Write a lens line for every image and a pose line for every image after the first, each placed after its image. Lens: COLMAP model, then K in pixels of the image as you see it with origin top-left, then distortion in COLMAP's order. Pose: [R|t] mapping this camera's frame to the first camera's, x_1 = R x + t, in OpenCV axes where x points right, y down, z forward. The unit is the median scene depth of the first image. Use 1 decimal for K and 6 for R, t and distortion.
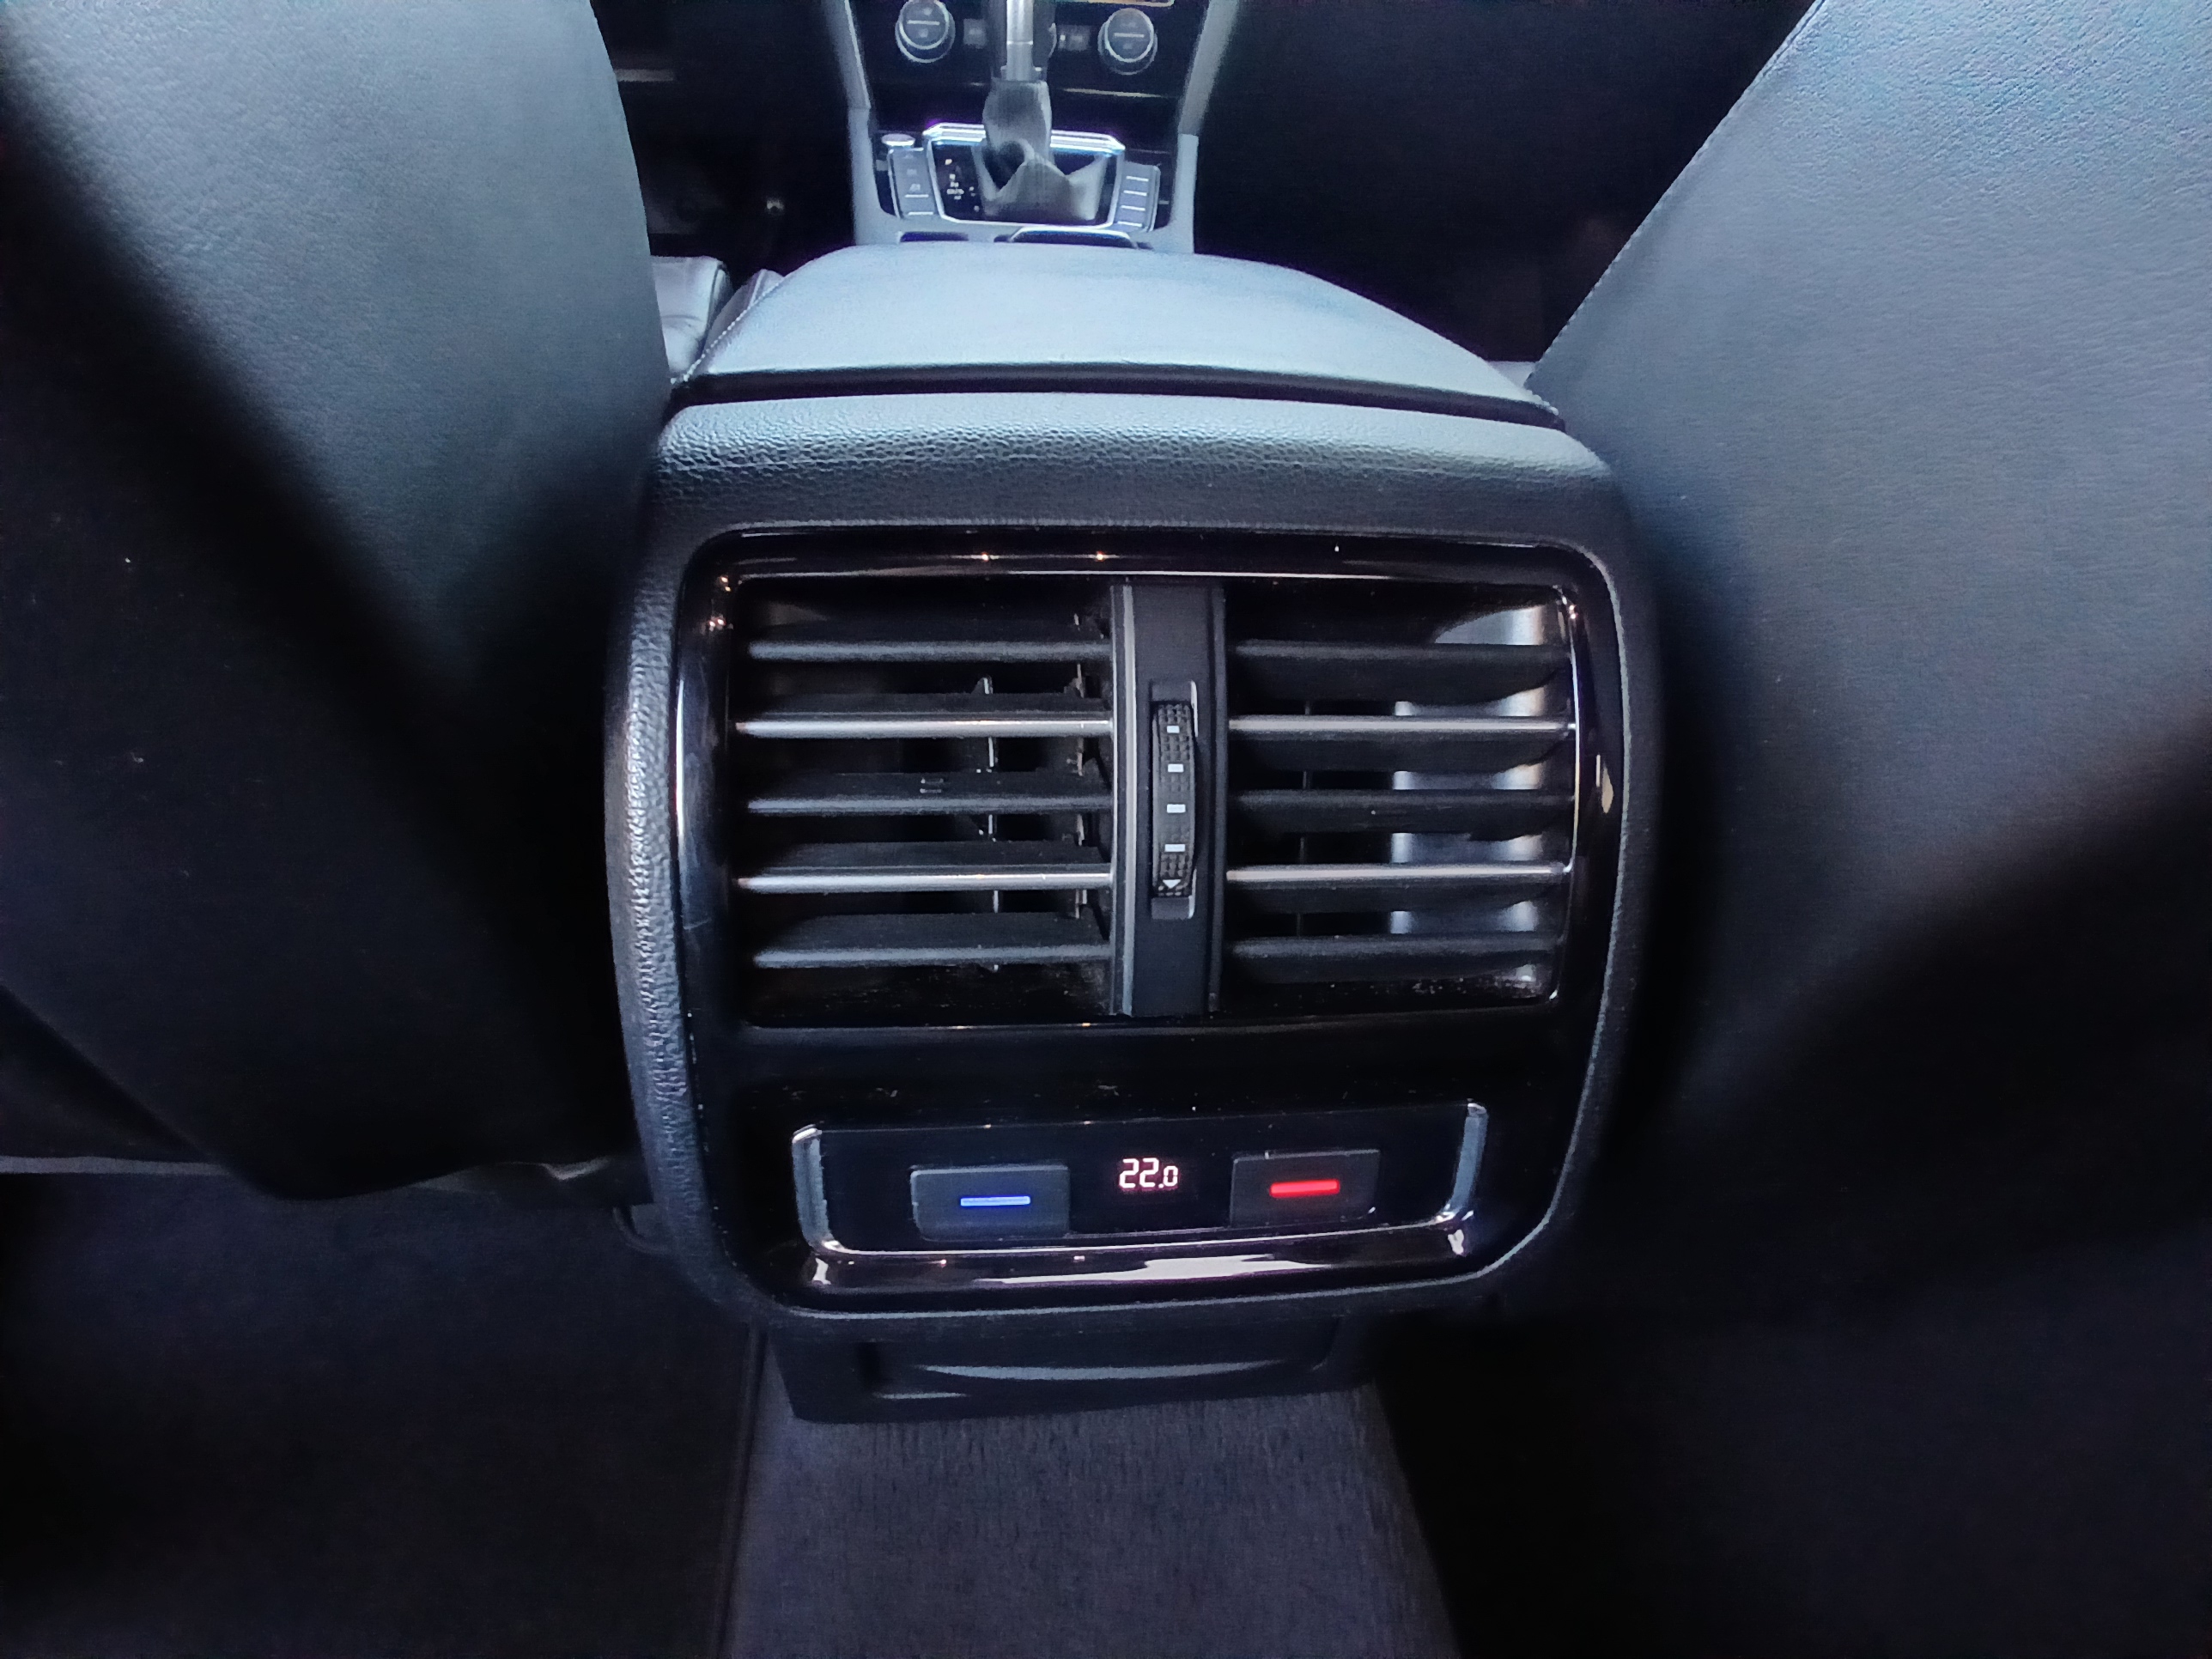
lens RADIAL K [[1116.3, 0, 1105.1], [0, 1116.3, 830.6], [0, 0, 1]] dist [-0.023672, -0.012806]
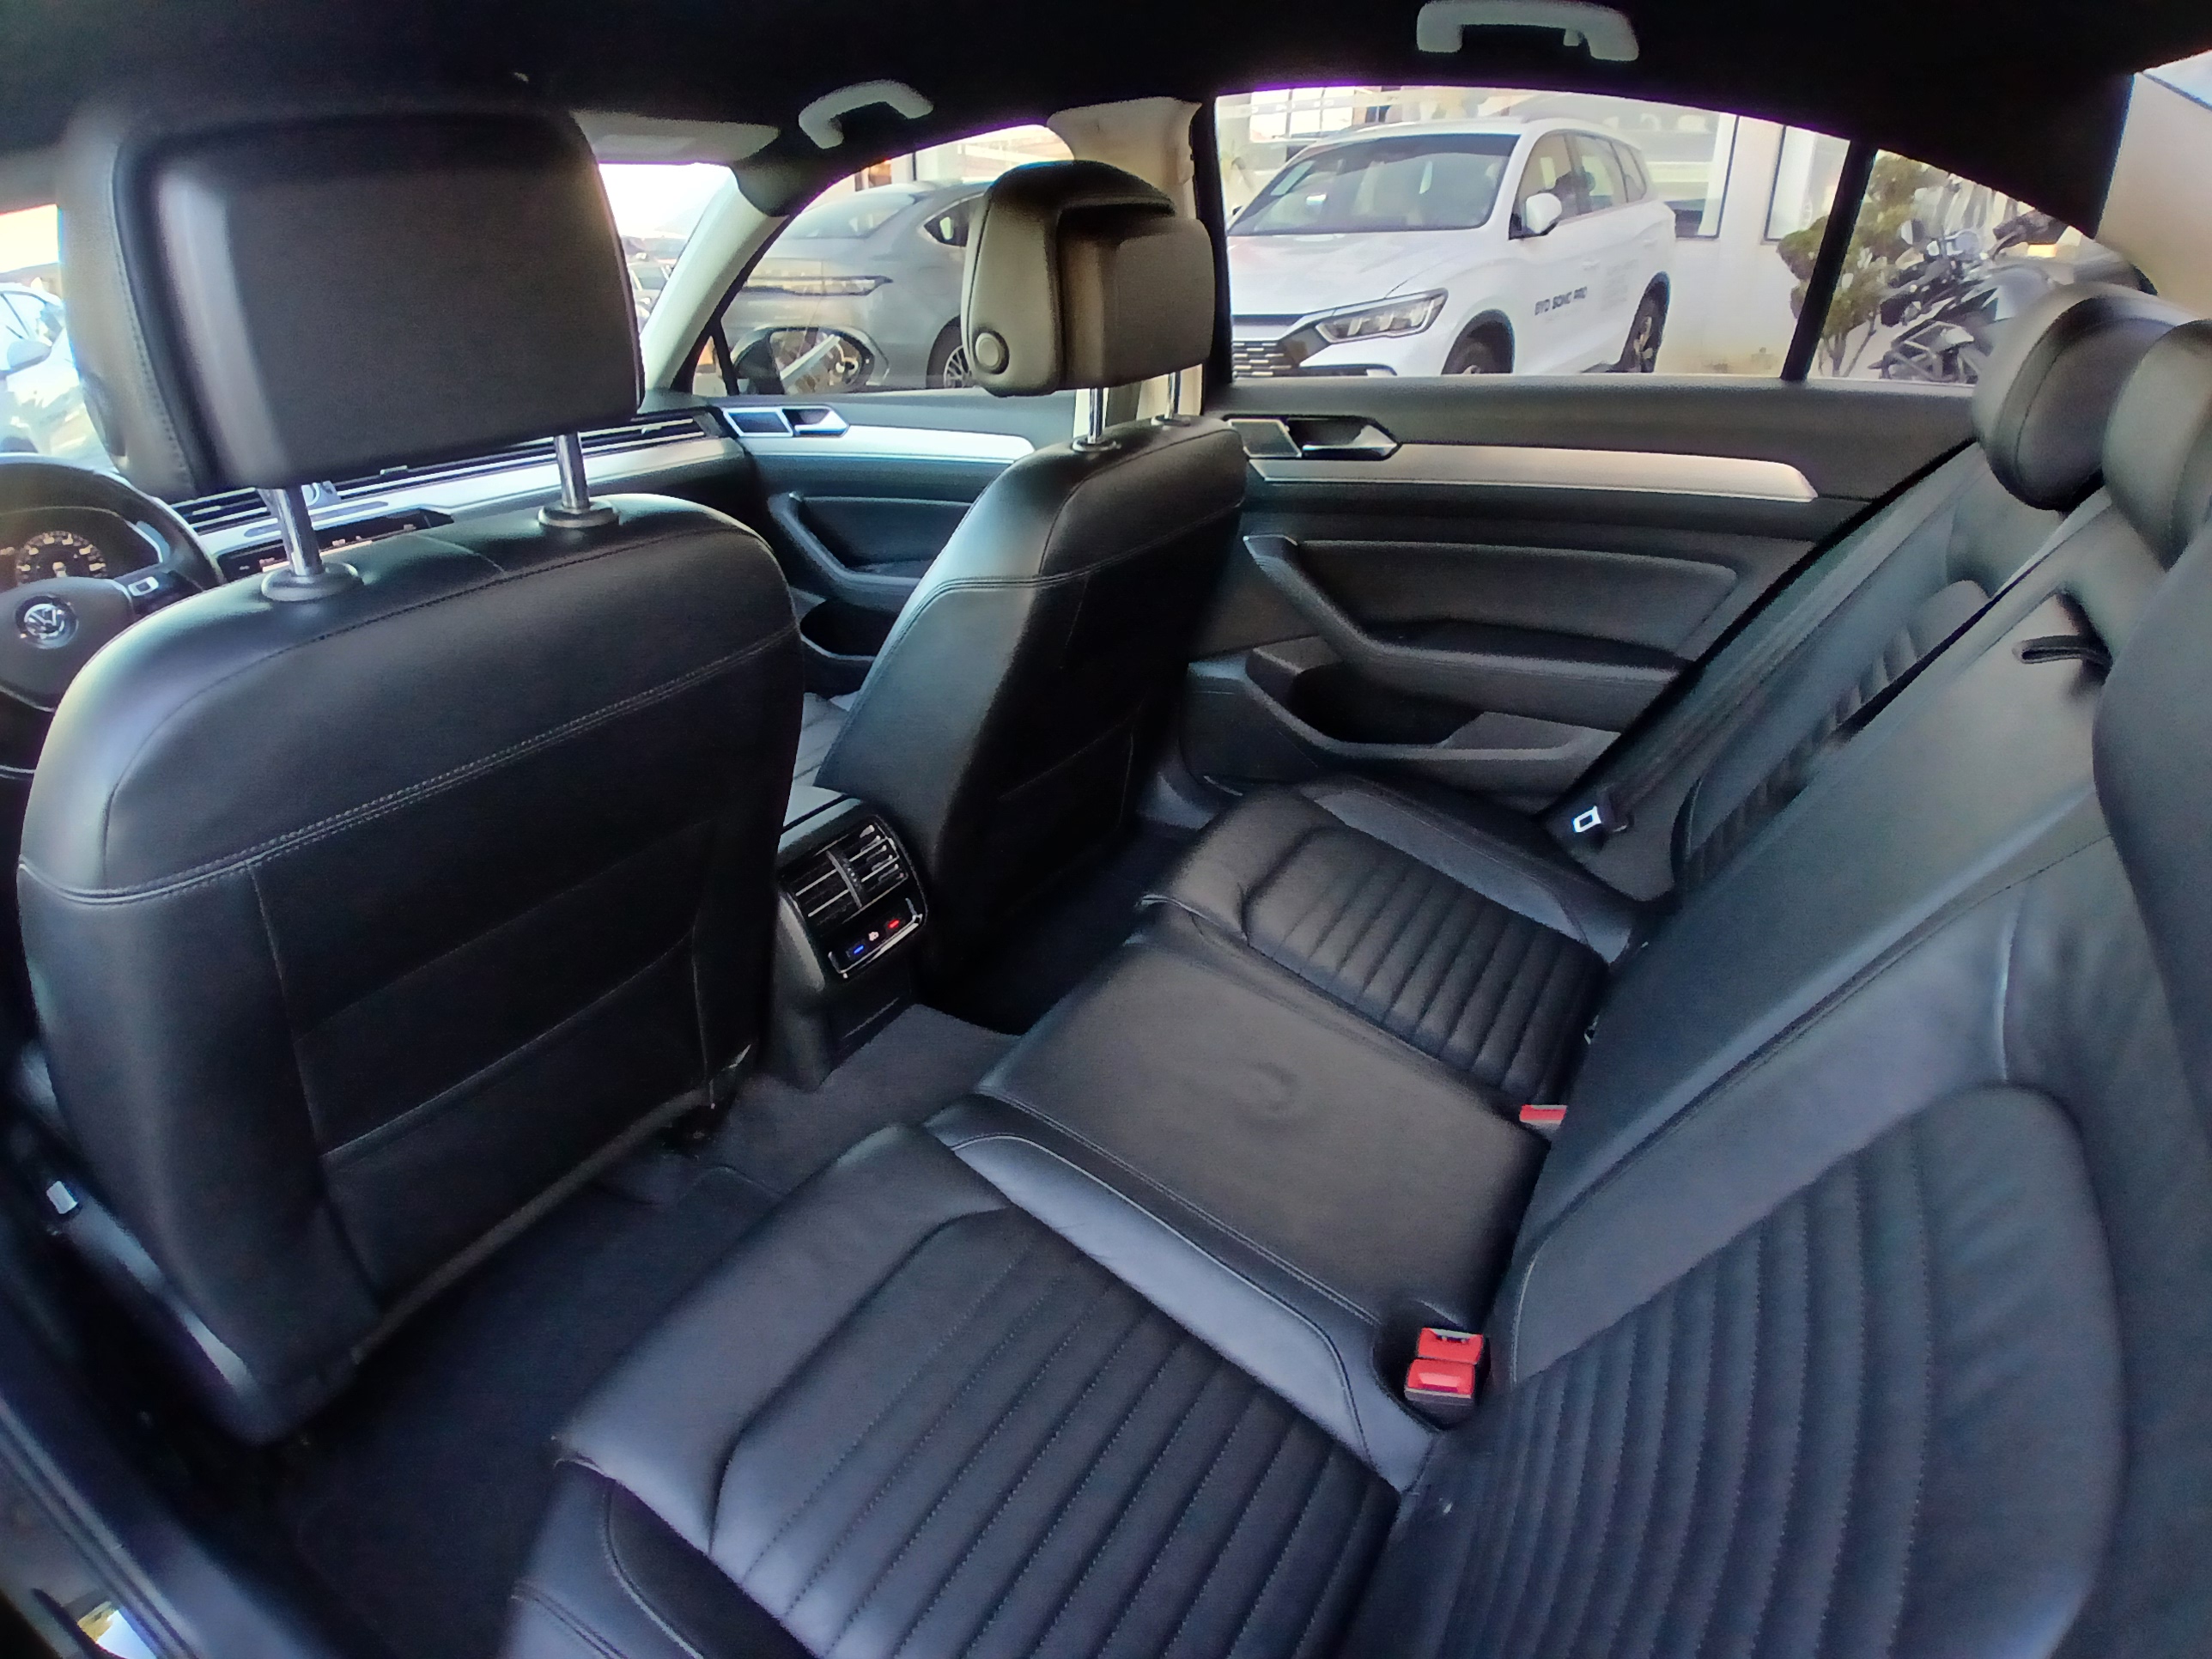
lens RADIAL K [[1116.3, 0, 1126.7], [0, 1116.3, 831.9], [0, 0, 1]] dist [-0.023672, -0.012806]
pose [[0.583514, -0.457332, 0.671088, -3.053221], [0.566595, 0.821267, 0.067018, 0.232793], [-0.581792, 0.341129, 0.738342, -4.555047]]
